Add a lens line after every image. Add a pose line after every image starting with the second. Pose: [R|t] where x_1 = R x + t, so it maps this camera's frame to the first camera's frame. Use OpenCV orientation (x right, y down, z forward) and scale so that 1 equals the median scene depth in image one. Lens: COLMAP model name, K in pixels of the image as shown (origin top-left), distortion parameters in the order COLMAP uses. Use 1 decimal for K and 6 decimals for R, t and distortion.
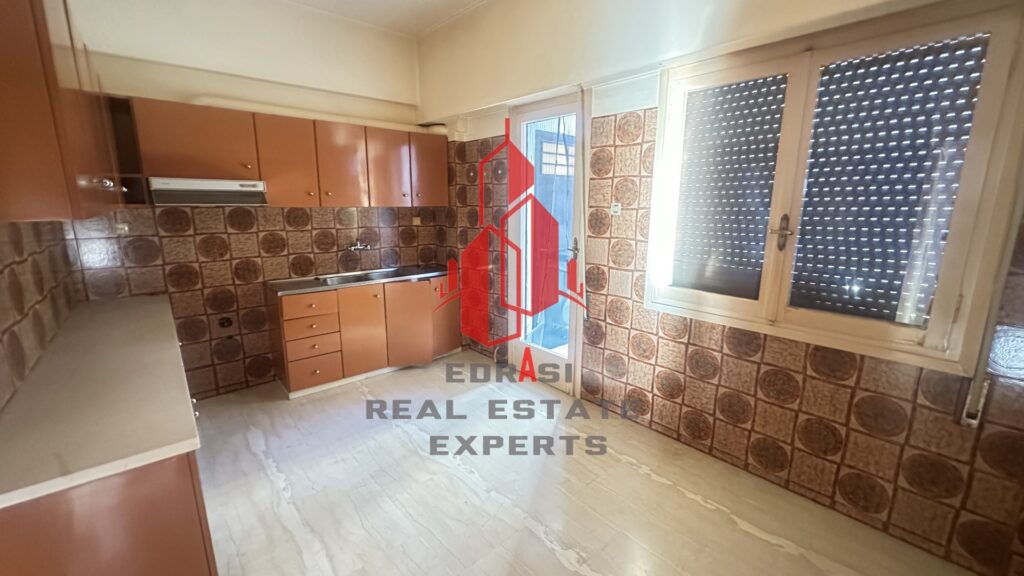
lens RADIAL K [[410.9, 0, 510.6], [0, 410.9, 284.1], [0, 0, 1]] dist [0.000044, 0.000588]
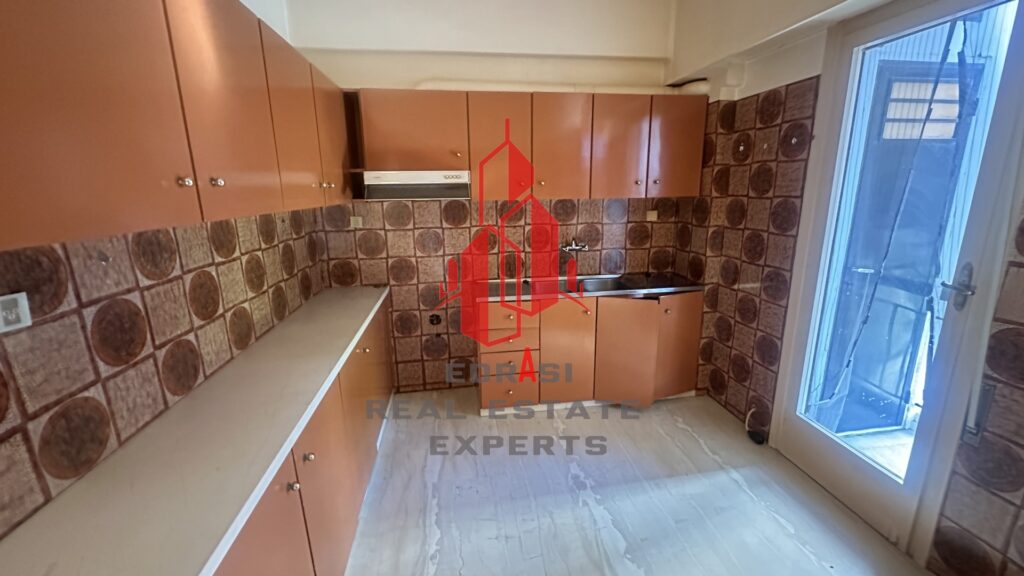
lens RADIAL K [[410.9, 0, 513.5], [0, 410.9, 284.2], [0, 0, 1]] dist [0.000044, 0.000588]
pose [[0.840191, 0.108650, -0.531295, -0.030111], [-0.089923, 0.994074, 0.061084, -0.060579], [0.534783, -0.003546, 0.844982, 0.257955]]
